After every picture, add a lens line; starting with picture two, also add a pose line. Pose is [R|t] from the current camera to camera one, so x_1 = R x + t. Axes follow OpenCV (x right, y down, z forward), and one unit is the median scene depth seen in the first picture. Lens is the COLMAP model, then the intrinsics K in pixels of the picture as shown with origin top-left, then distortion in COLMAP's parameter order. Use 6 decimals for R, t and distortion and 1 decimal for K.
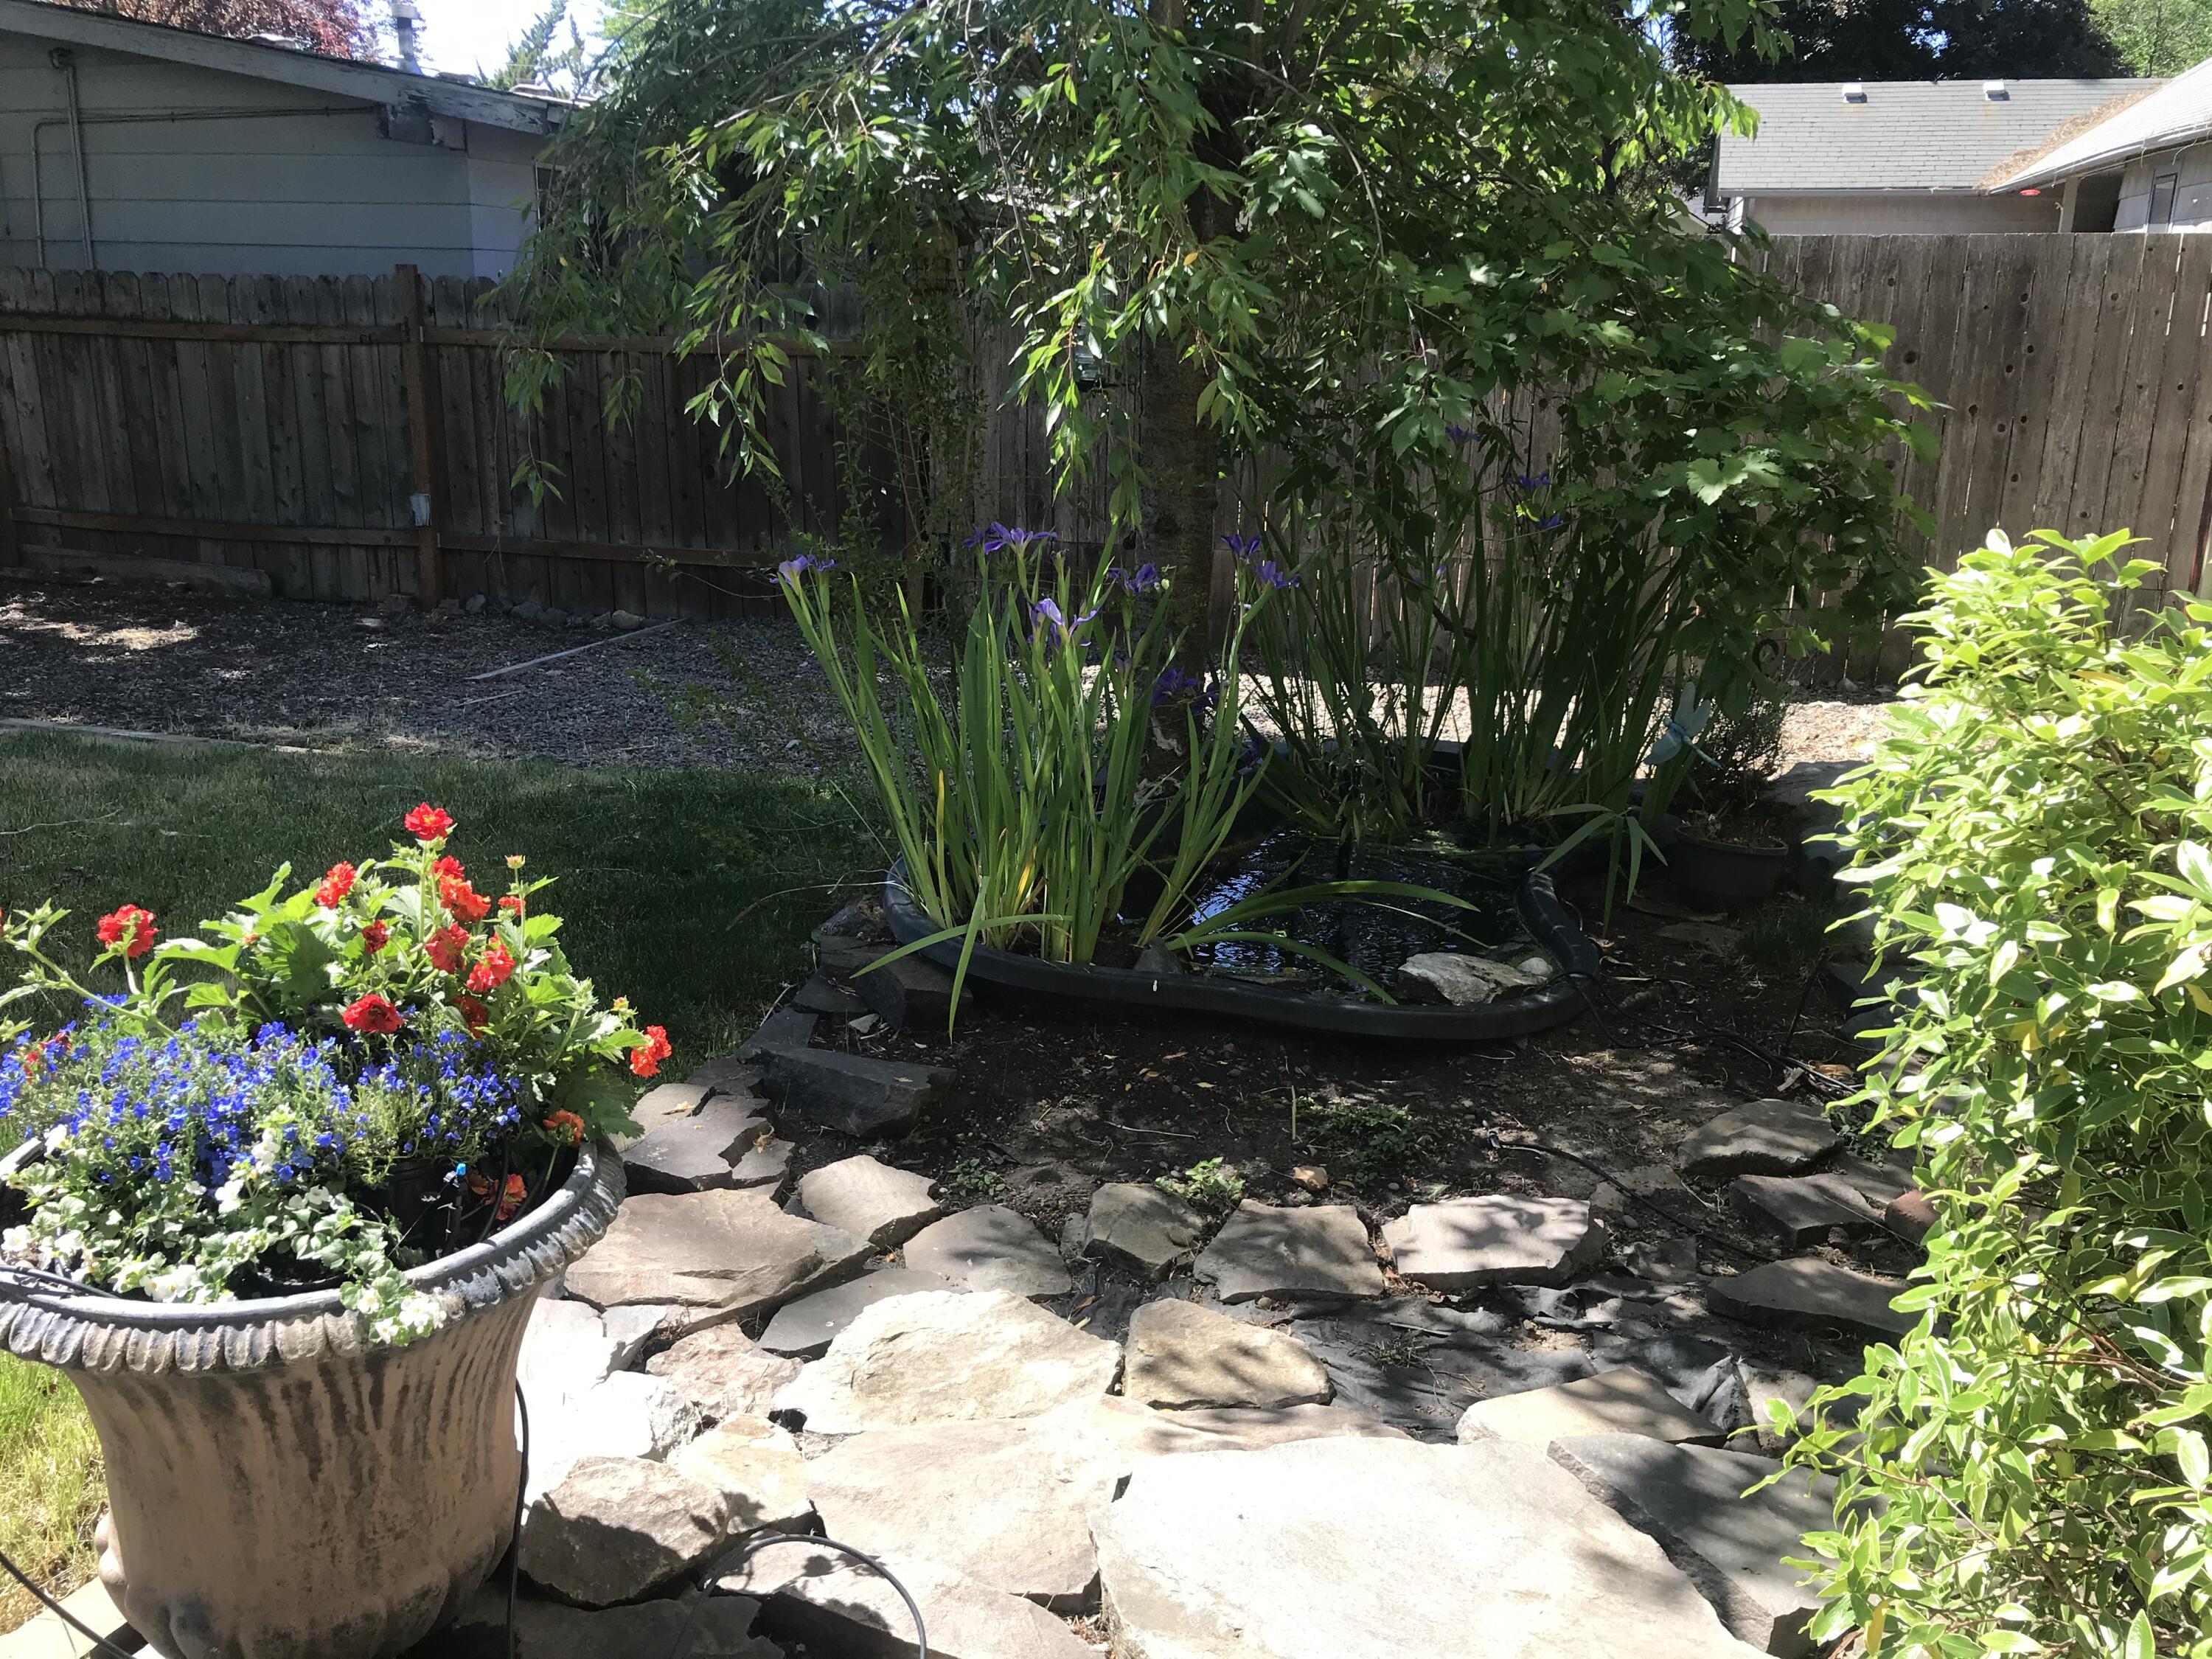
lens RADIAL K [[1812.9, 0, 1106.0], [0, 1812.9, 829.5], [0, 0, 1]] dist [0.015202, -0.001517]
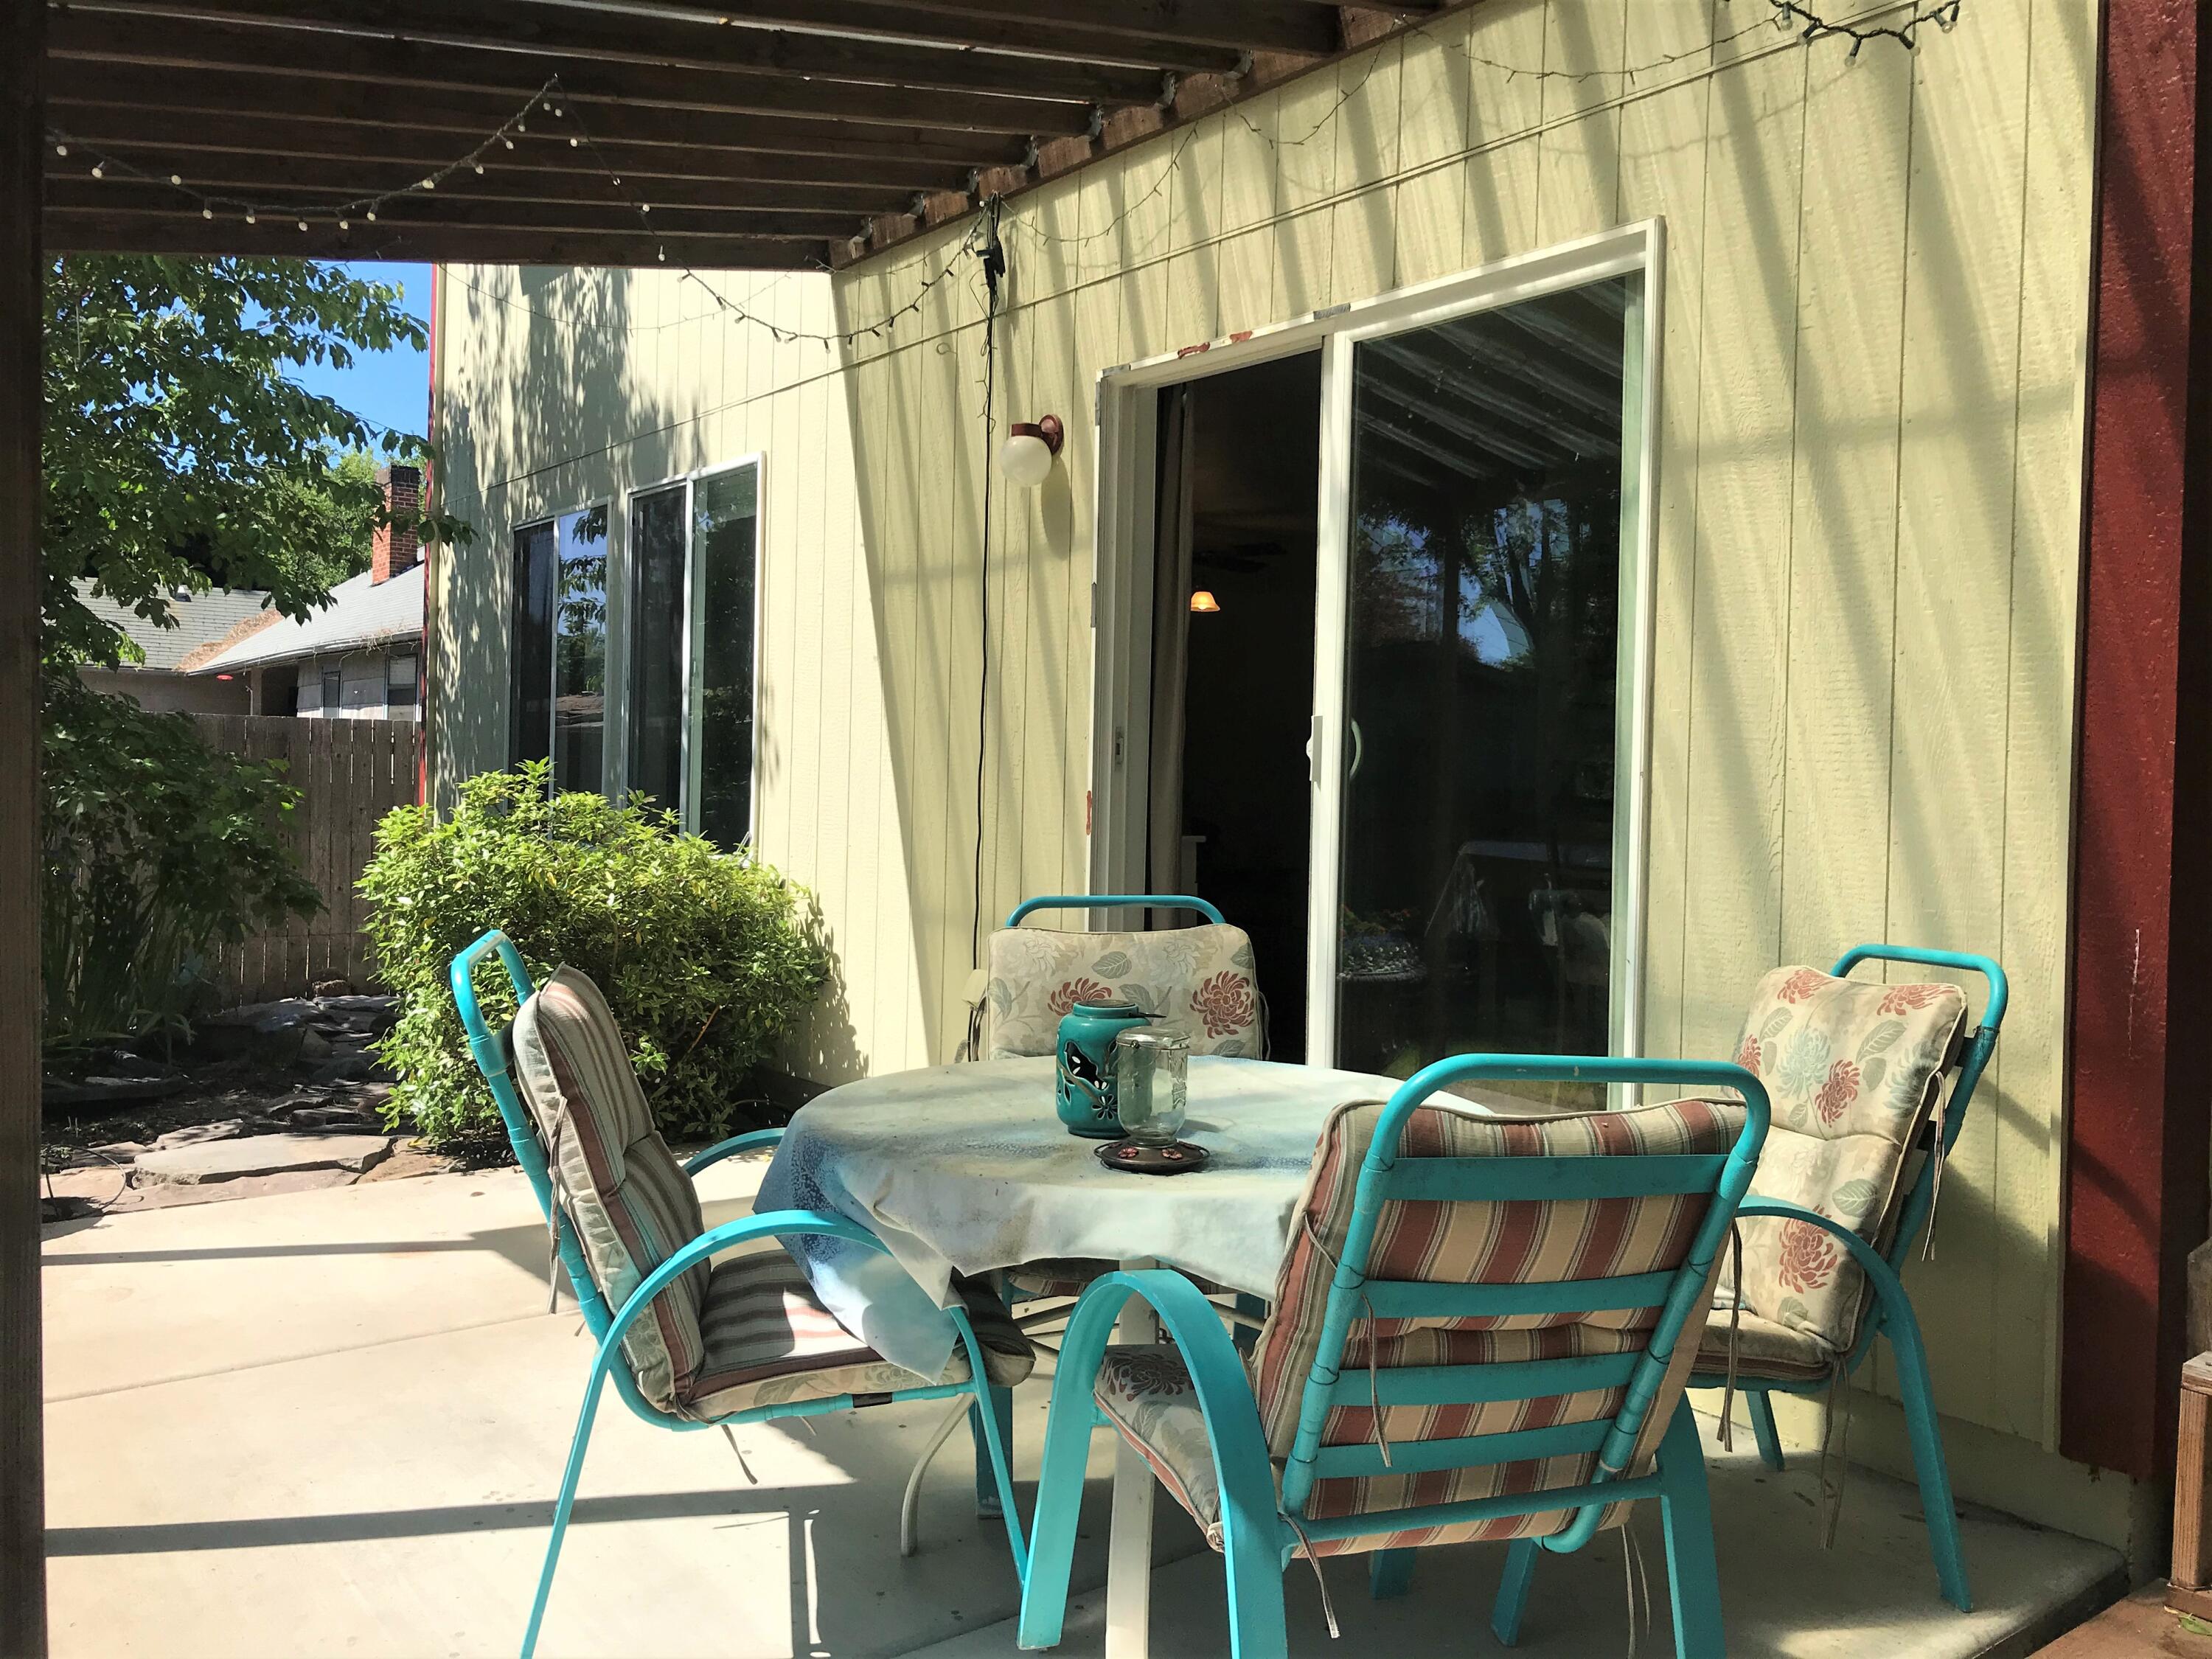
lens RADIAL K [[1802.1, 0, 1115.0], [0, 1802.1, 813.2], [0, 0, 1]] dist [0.021303, -0.011236]
pose [[0.604716, -0.012676, 0.796341, -0.122042], [0.213961, 0.965703, -0.147103, 0.055027], [-0.767163, 0.259341, 0.586688, -0.179852]]
